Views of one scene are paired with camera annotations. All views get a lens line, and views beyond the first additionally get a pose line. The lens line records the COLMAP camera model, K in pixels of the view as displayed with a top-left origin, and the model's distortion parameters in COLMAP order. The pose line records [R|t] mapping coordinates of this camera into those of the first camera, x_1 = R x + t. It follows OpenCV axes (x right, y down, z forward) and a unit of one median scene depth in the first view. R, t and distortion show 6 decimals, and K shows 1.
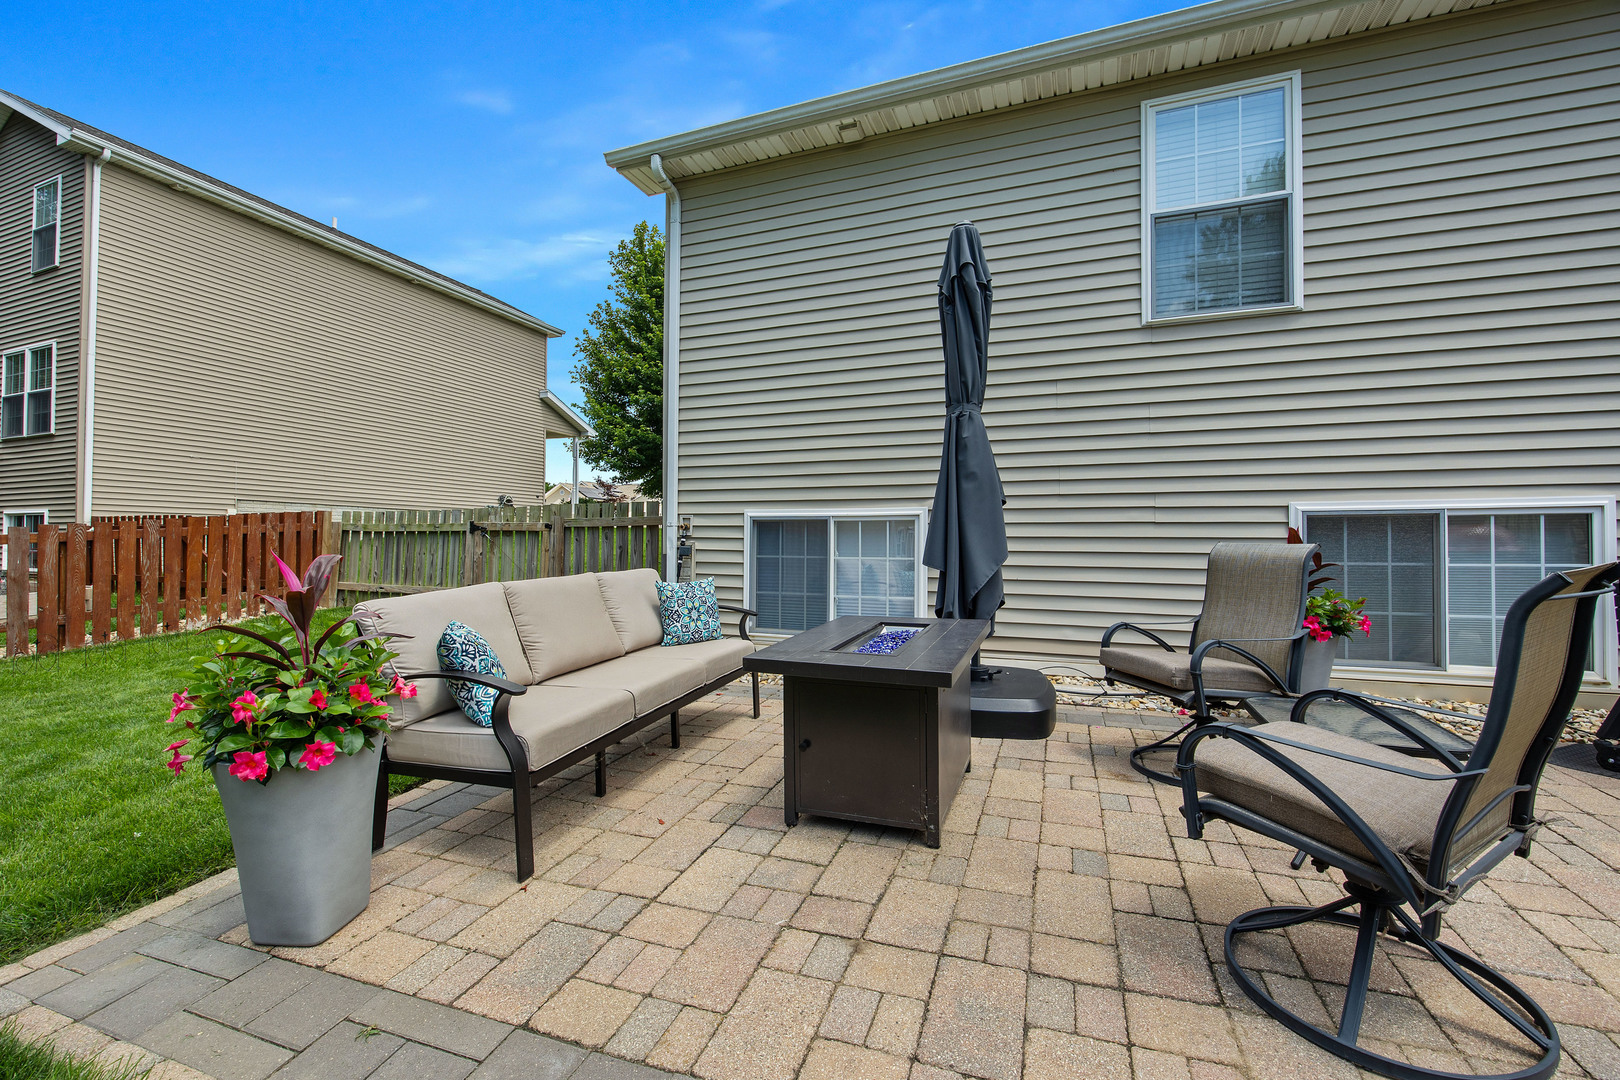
lens RADIAL K [[683.5, 0, 797.8], [0, 683.5, 531.8], [0, 0, 1]] dist [-0.010919, 0.000040]
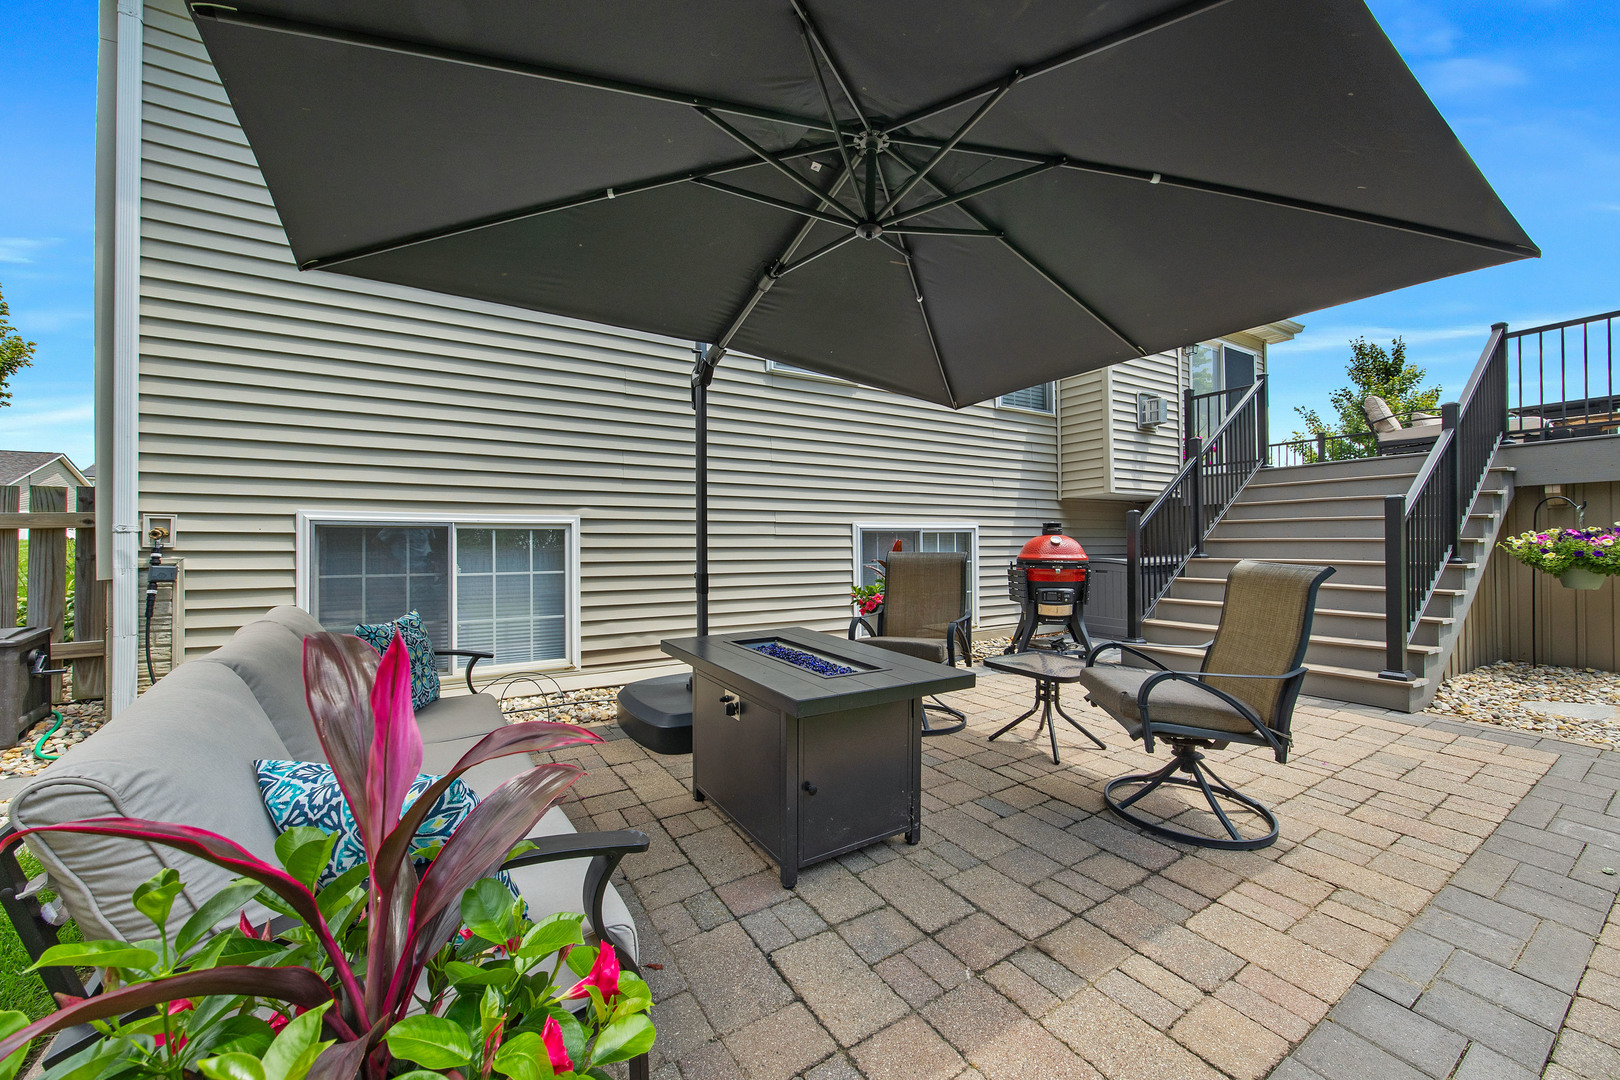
lens RADIAL K [[630.8, 0, 806.3], [0, 630.8, 539.6], [0, 0, 1]] dist [-0.001835, -0.000090]
pose [[0.598116, 0.003288, 0.801403, -0.267927], [-0.002351, 0.999994, -0.002348, -0.002242], [-0.801406, -0.000479, 0.598120, 0.214654]]
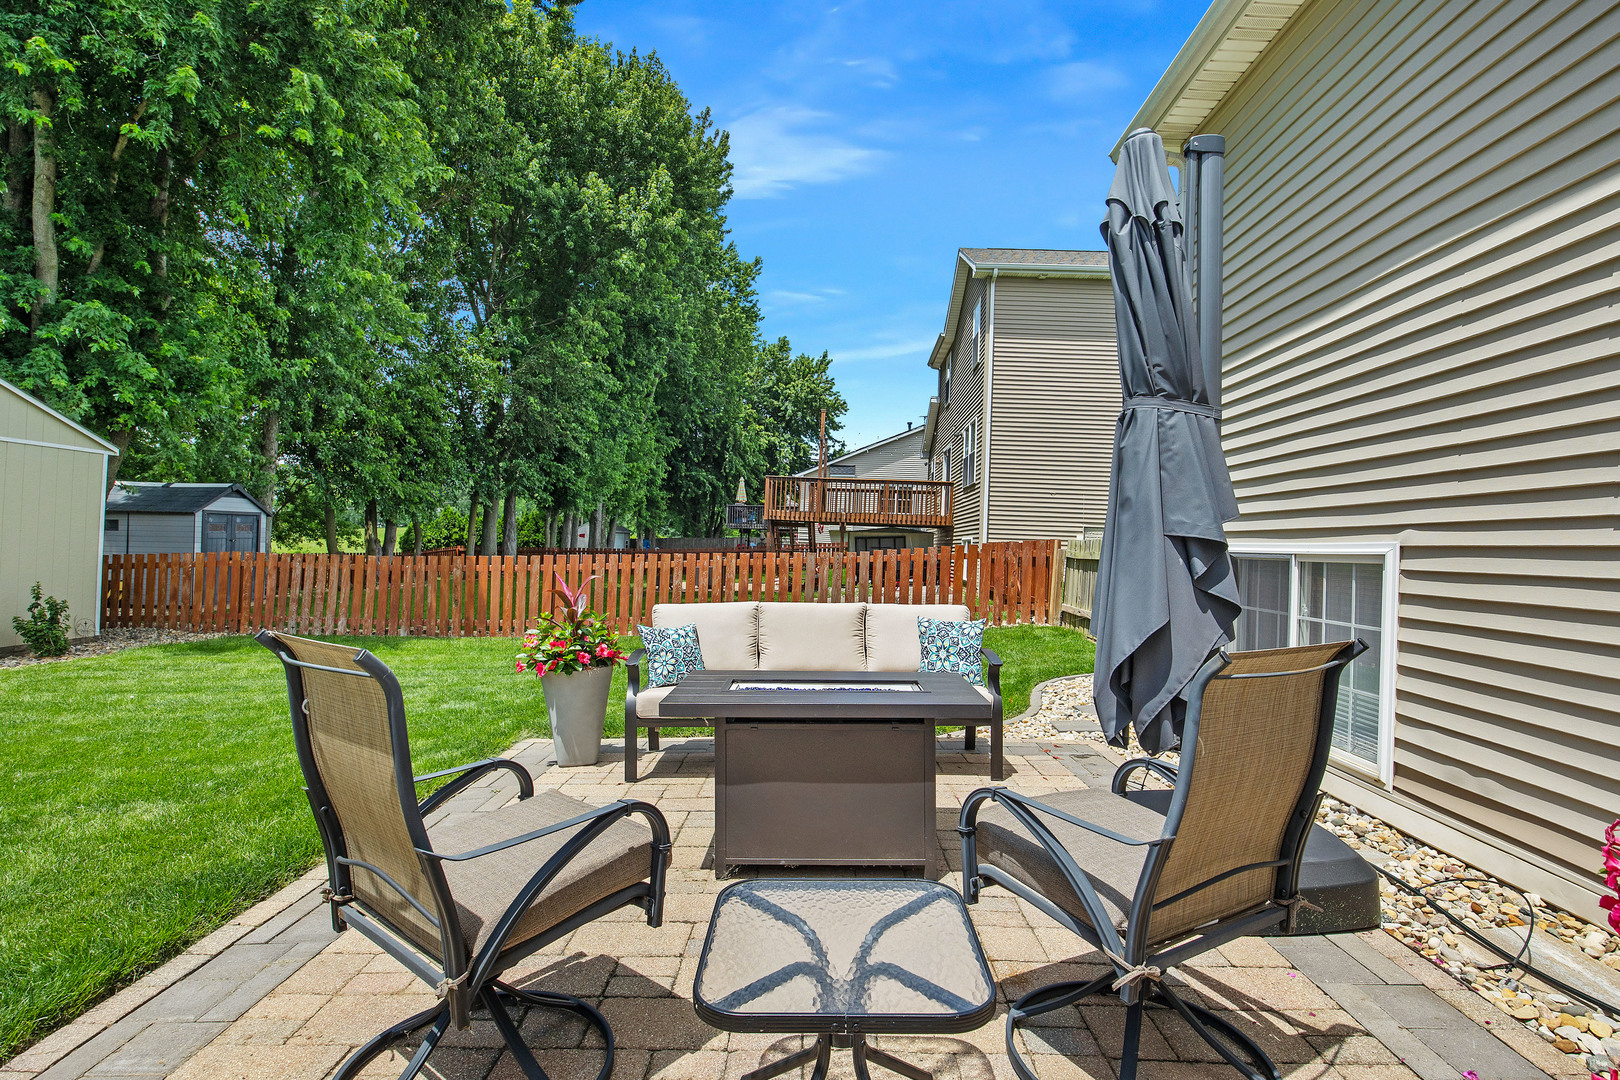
lens RADIAL K [[801.8, 0, 811.1], [0, 801.8, 539.3], [0, 0, 1]] dist [-0.000572, 0.000002]
pose [[0.356484, 0.002581, -0.934298, 0.549921], [-0.022124, 0.999739, -0.005679, -0.020925], [0.934040, 0.022695, 0.356448, 0.264135]]
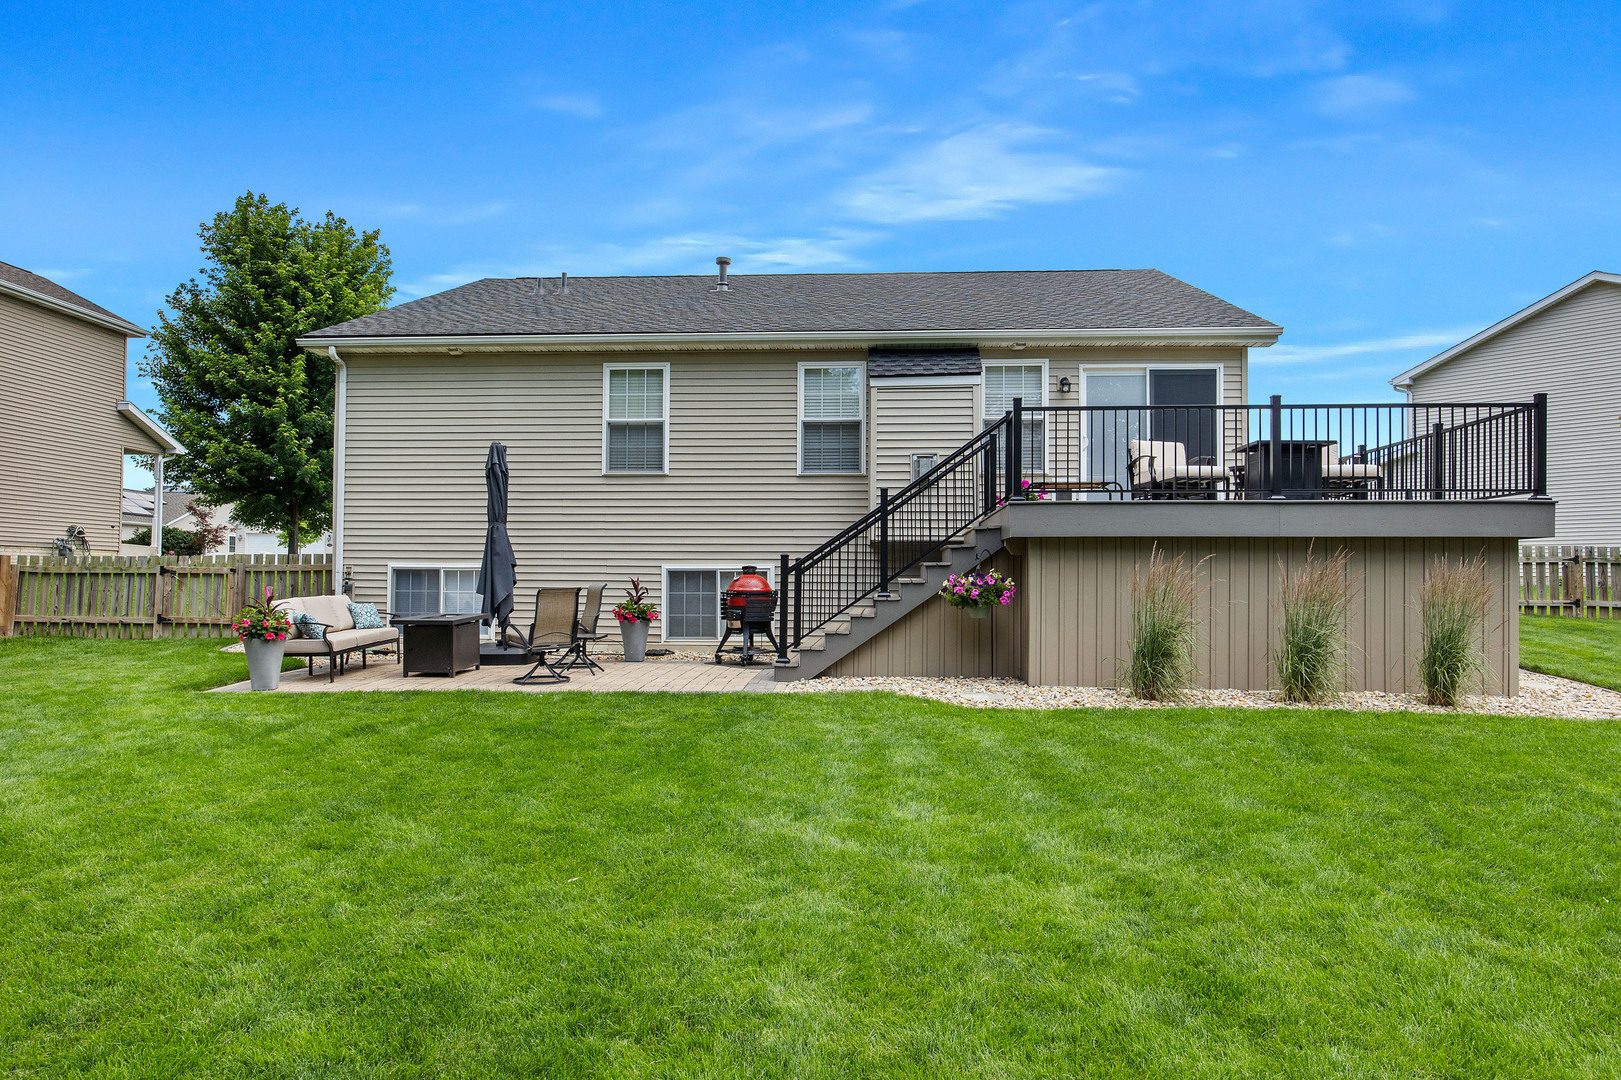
lens RADIAL K [[1130.3, 0, 814.2], [0, 1130.3, 545.9], [0, 0, 1]] dist [0.003519, 0.001406]
pose [[0.954000, 0.010964, 0.299605, 0.082963], [-0.006466, 0.999851, -0.016000, -0.034663], [-0.299736, 0.013327, 0.953929, -1.857853]]
